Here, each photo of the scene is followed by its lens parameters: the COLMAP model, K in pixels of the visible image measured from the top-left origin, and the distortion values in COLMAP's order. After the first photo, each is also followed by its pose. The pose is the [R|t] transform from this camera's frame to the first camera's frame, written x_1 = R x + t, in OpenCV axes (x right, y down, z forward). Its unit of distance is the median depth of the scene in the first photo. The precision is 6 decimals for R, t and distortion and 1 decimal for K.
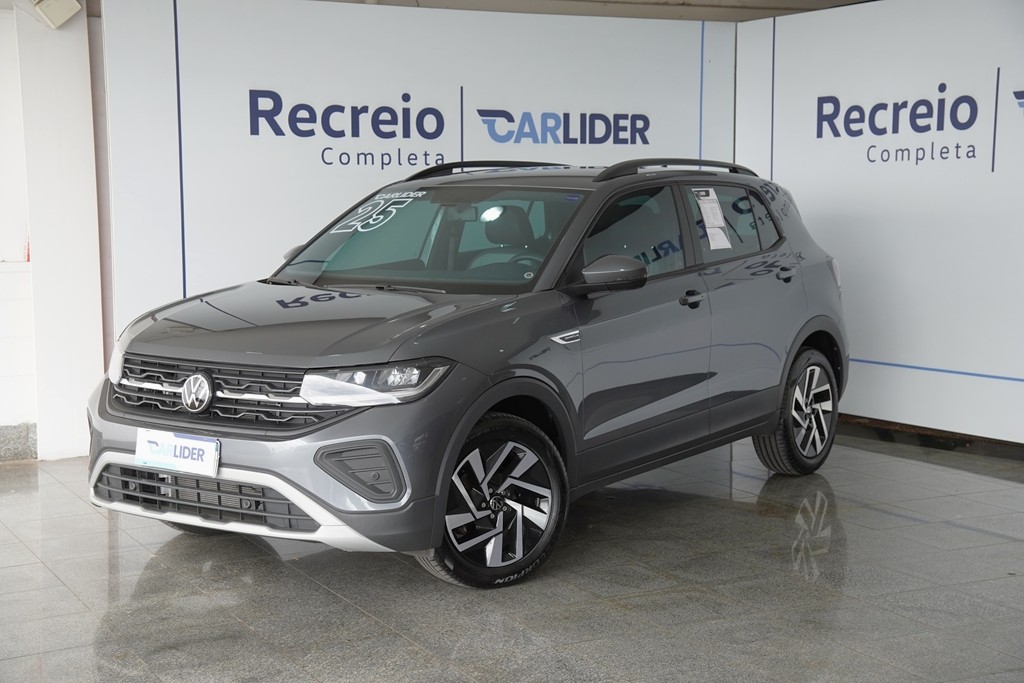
lens RADIAL K [[1496.6, 0, 512.0], [0, 1496.6, 341.5], [0, 0, 1]] dist [0.206745, 0.002869]
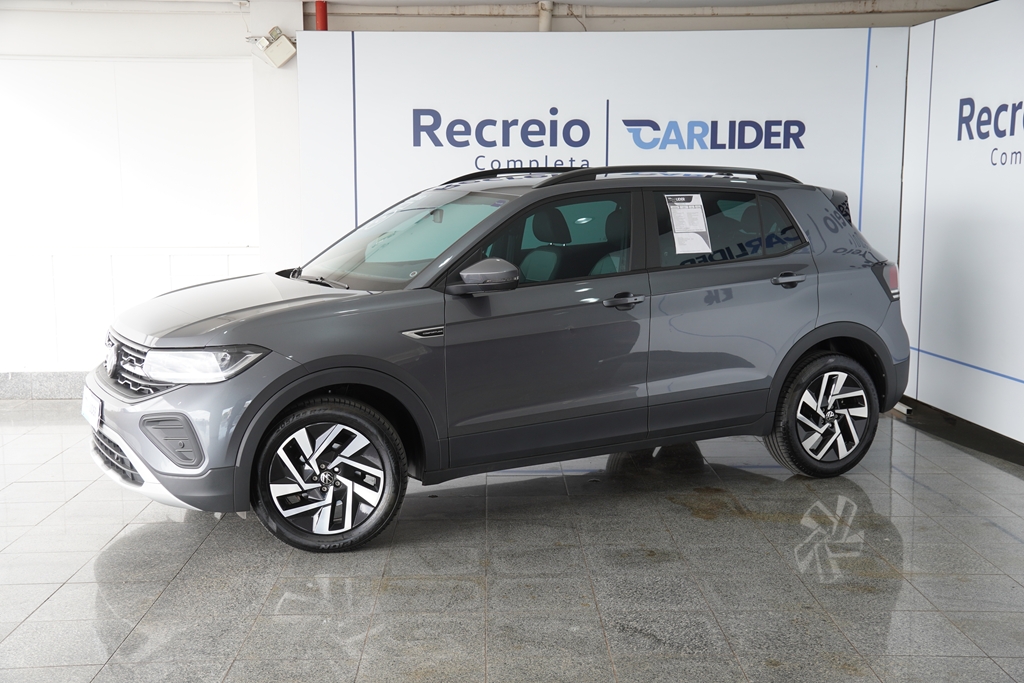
lens RADIAL K [[1186.2, 0, 512.0], [0, 1186.2, 341.5], [0, 0, 1]] dist [0.089566, 0.061749]
pose [[0.894038, 0.062556, -0.443602, 0.320893], [-0.048512, 0.997899, 0.042950, -0.024585], [0.445357, -0.016879, 0.895194, 0.173477]]
